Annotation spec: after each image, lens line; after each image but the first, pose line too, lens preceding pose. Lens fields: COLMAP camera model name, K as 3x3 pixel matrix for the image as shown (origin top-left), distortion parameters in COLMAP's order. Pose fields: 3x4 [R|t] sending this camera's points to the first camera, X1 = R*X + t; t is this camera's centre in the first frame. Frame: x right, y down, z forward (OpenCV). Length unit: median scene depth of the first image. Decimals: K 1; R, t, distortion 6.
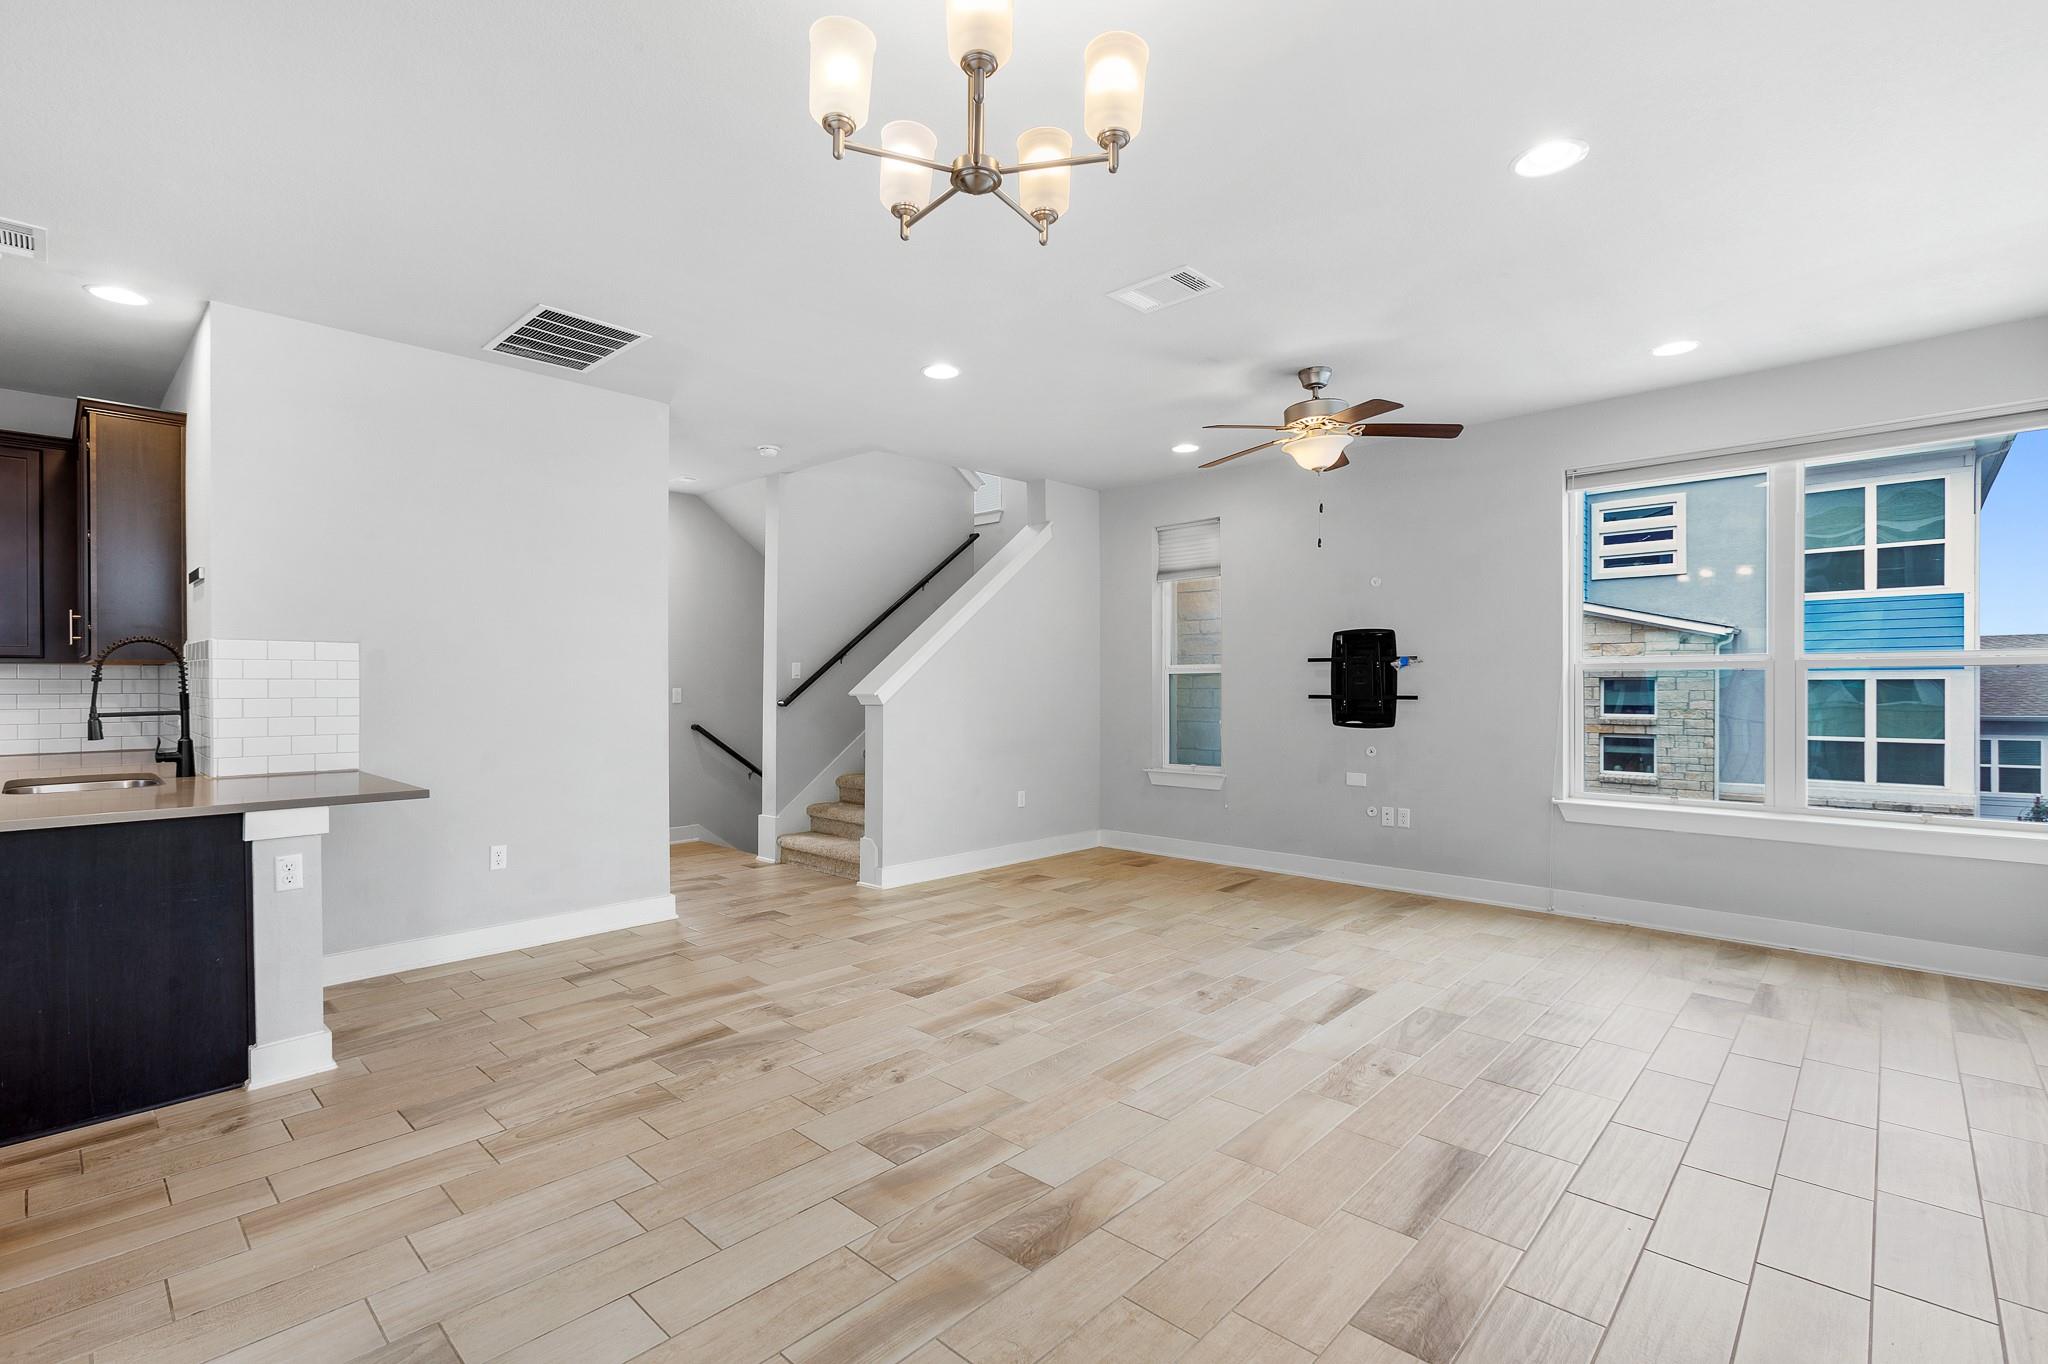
lens RADIAL K [[932.4, 0, 980.5], [0, 932.4, 685.9], [0, 0, 1]] dist [-0.007117, 0.025218]
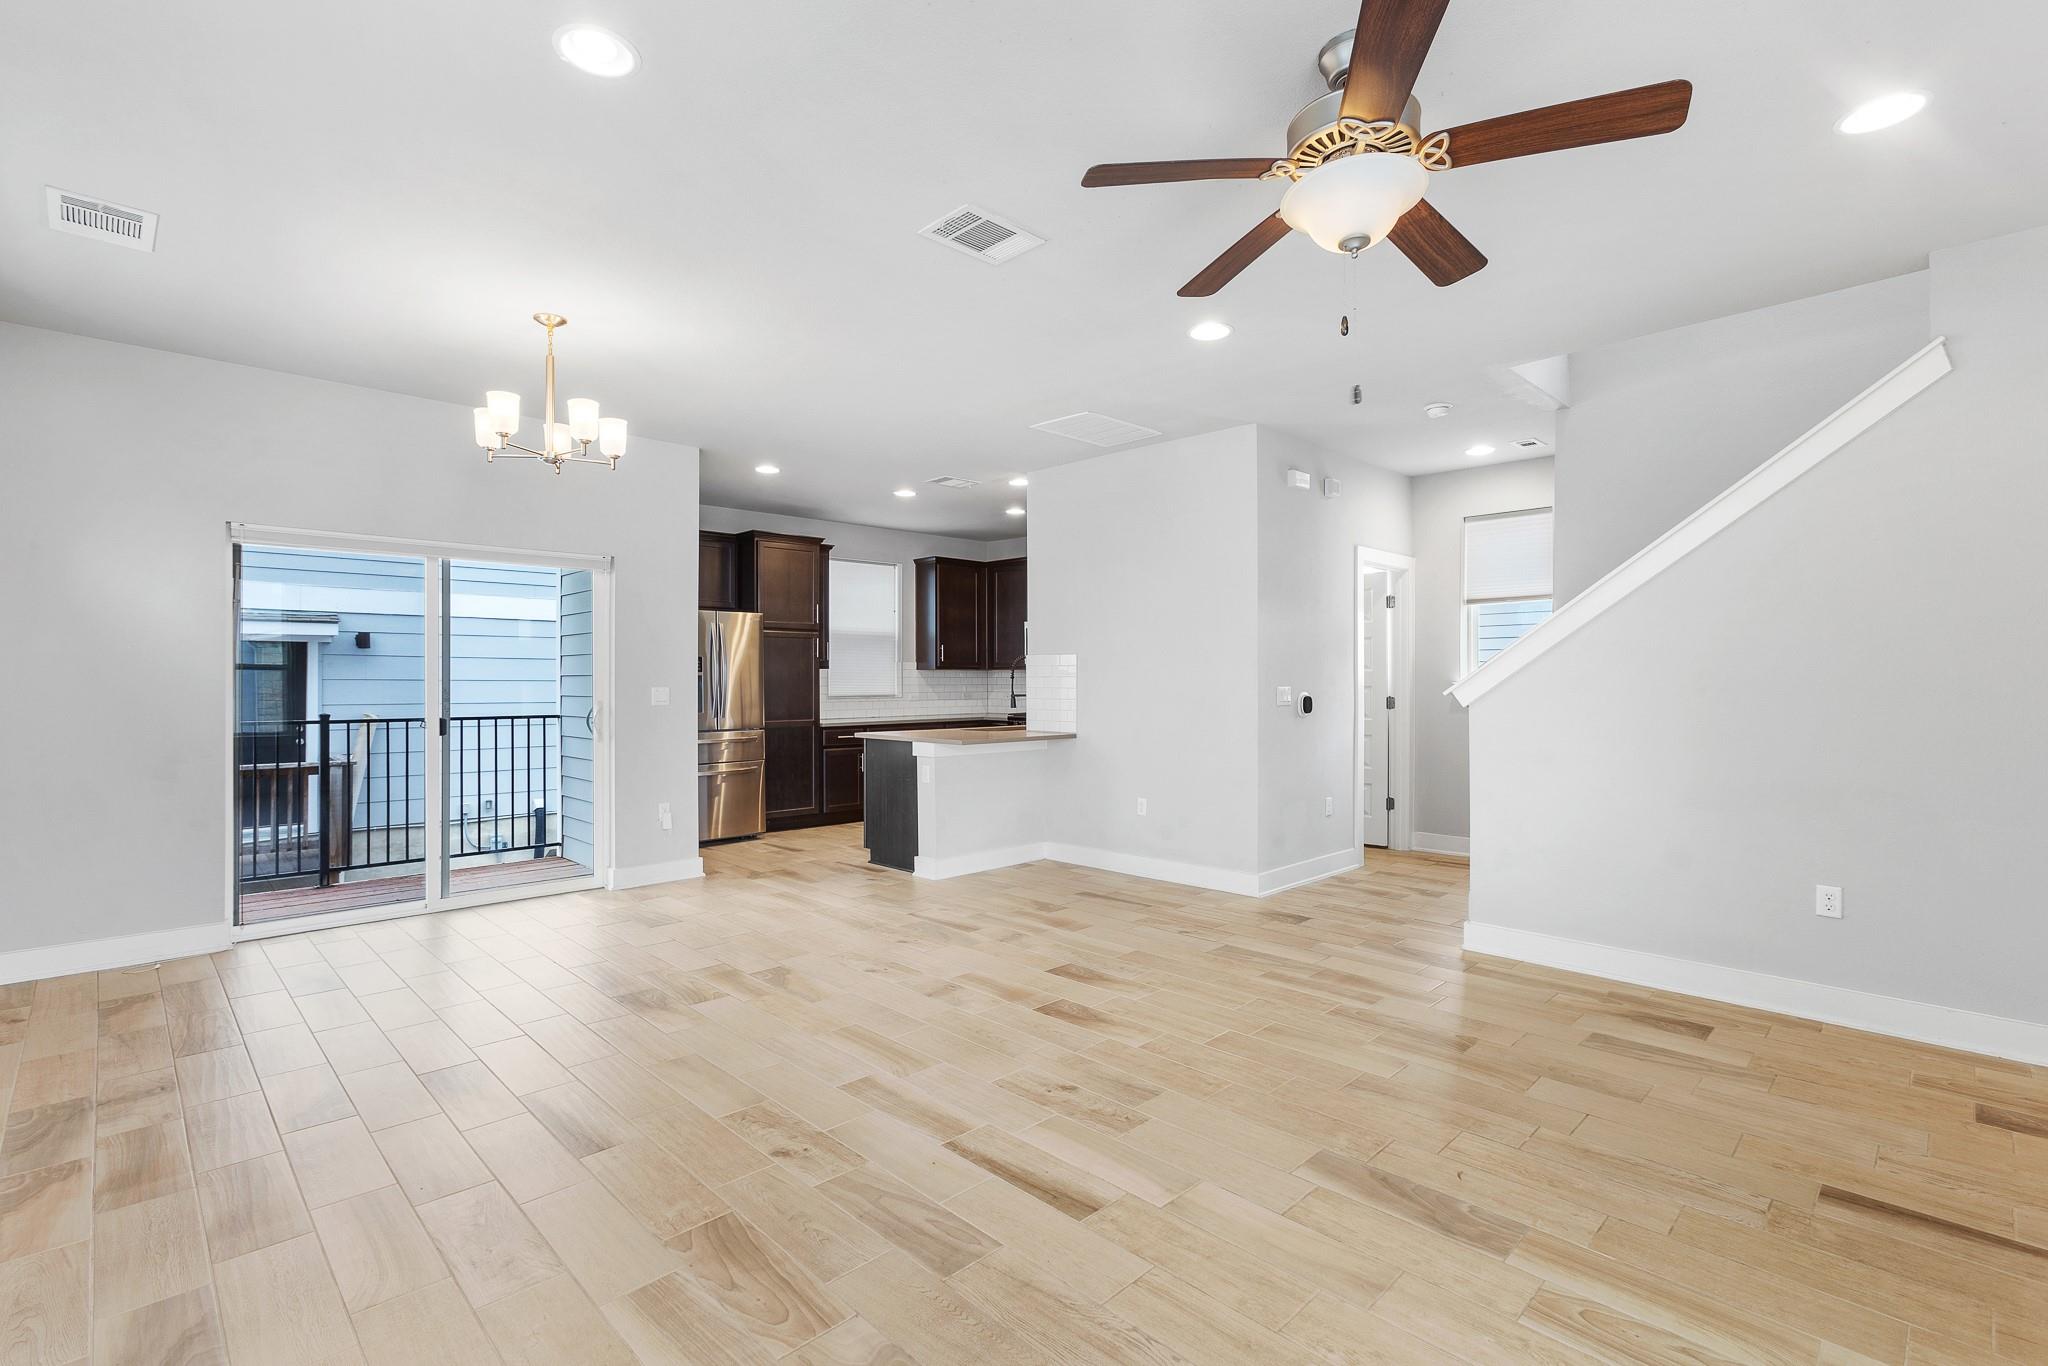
lens RADIAL K [[932.4, 0, 980.5], [0, 932.4, 686.9], [0, 0, 1]] dist [-0.007117, 0.025218]
pose [[-0.050635, 0.002266, -0.998715, 0.998725], [0.002599, 0.999994, 0.002137, 0.008309], [0.998714, -0.002487, -0.050641, 0.983584]]
